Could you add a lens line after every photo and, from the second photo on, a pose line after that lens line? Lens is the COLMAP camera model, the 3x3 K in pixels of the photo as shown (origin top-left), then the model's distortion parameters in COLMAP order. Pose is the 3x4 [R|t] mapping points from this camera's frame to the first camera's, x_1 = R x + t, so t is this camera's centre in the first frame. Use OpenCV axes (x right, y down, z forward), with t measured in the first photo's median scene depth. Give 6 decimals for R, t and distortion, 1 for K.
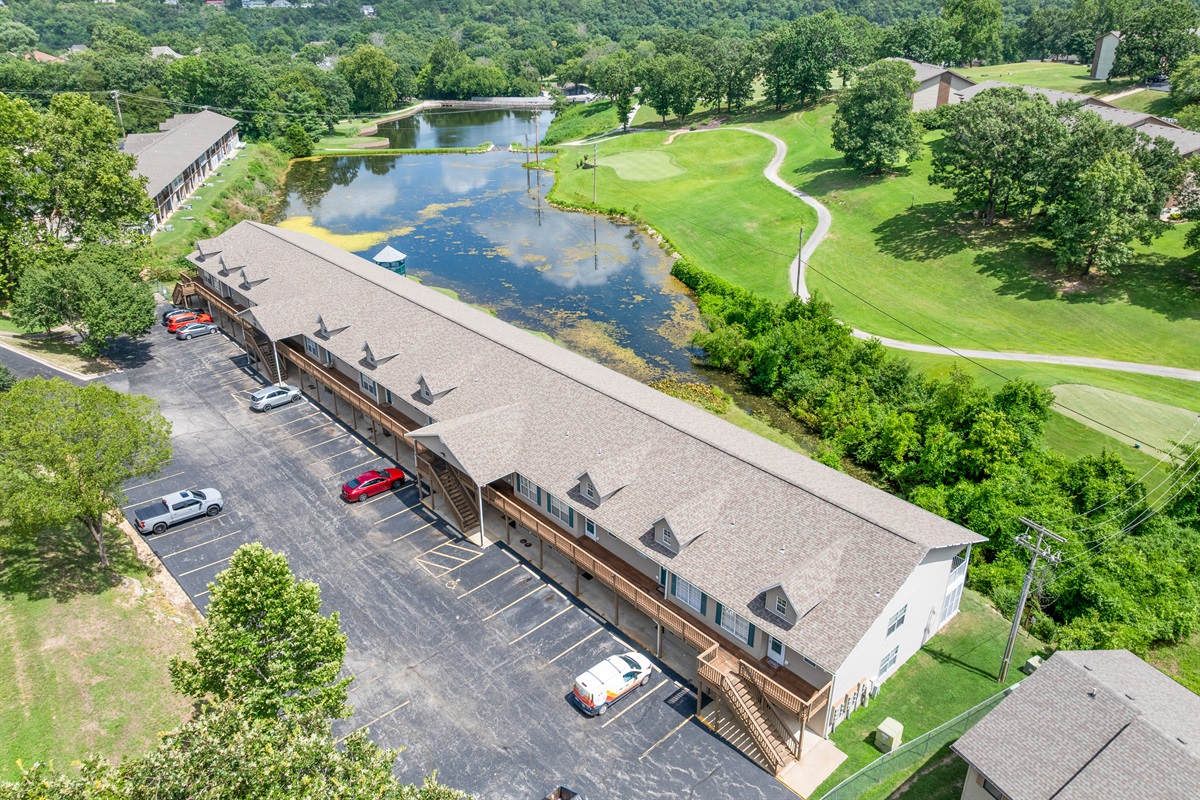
lens RADIAL K [[839.4, 0, 596.9], [0, 839.4, 391.6], [0, 0, 1]] dist [-0.039241, 0.003101]
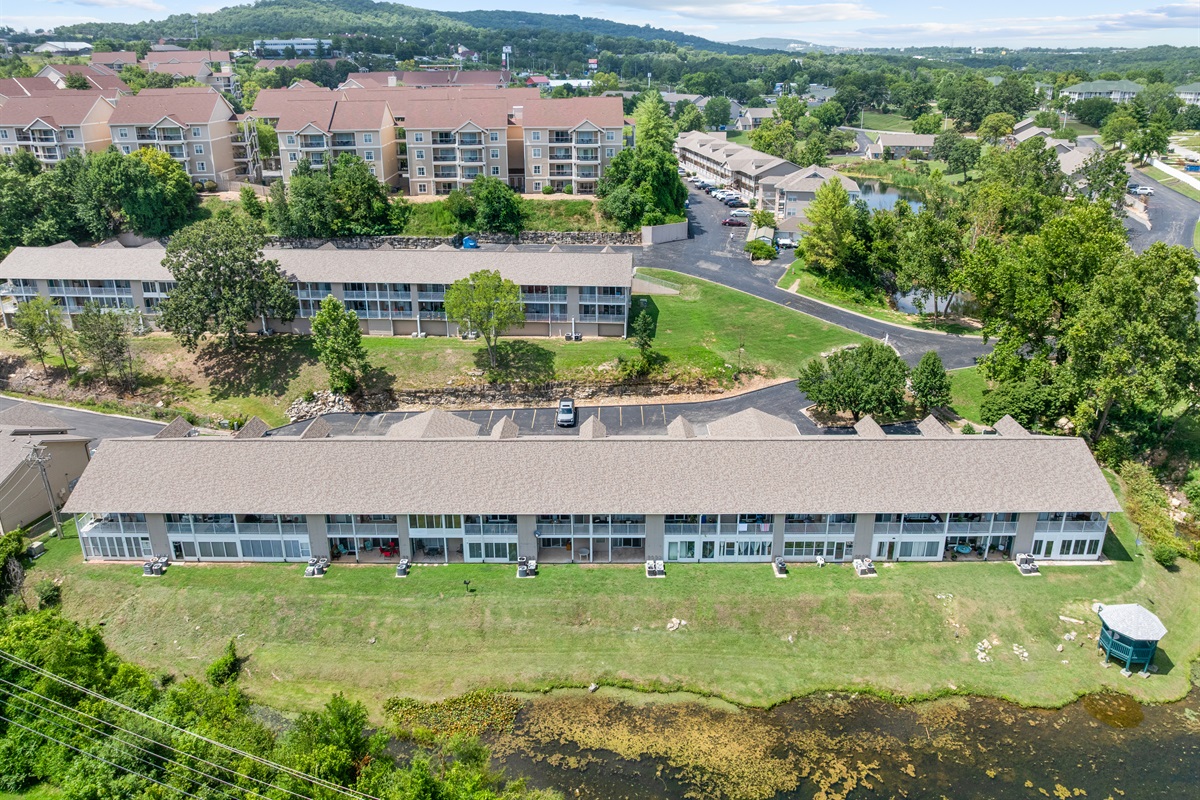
lens RADIAL K [[839.4, 0, 603.0], [0, 839.4, 357.7], [0, 0, 1]] dist [-0.039241, 0.003101]
pose [[-0.667562, 0.255471, -0.699354, 0.365851], [-0.316288, 0.753026, 0.576987, -0.555730], [0.674035, 0.606372, -0.421889, 0.986747]]
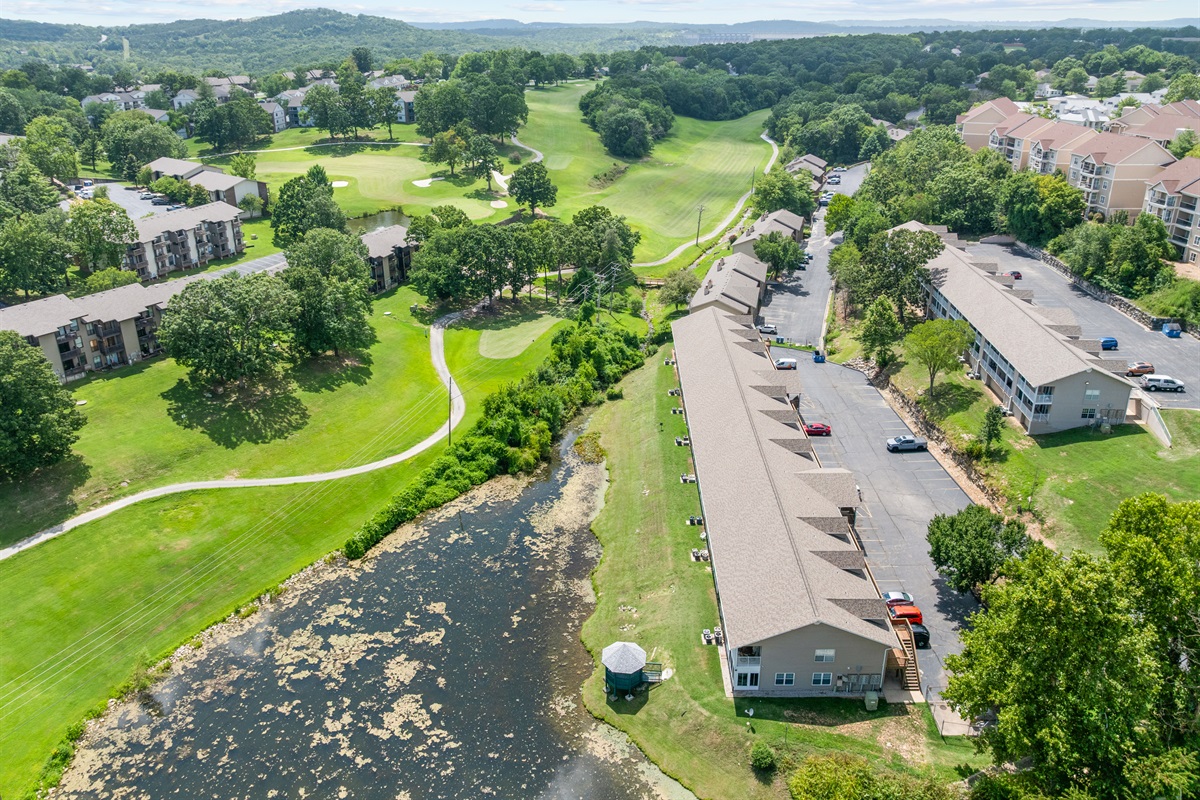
lens RADIAL K [[839.4, 0, 605.7], [0, 839.4, 354.6], [0, 0, 1]] dist [-0.039241, 0.003101]
pose [[-0.737008, -0.233079, 0.634423, -0.691241], [0.301512, 0.726703, 0.617247, -0.870005], [-0.604904, 0.646202, -0.465310, 1.303645]]
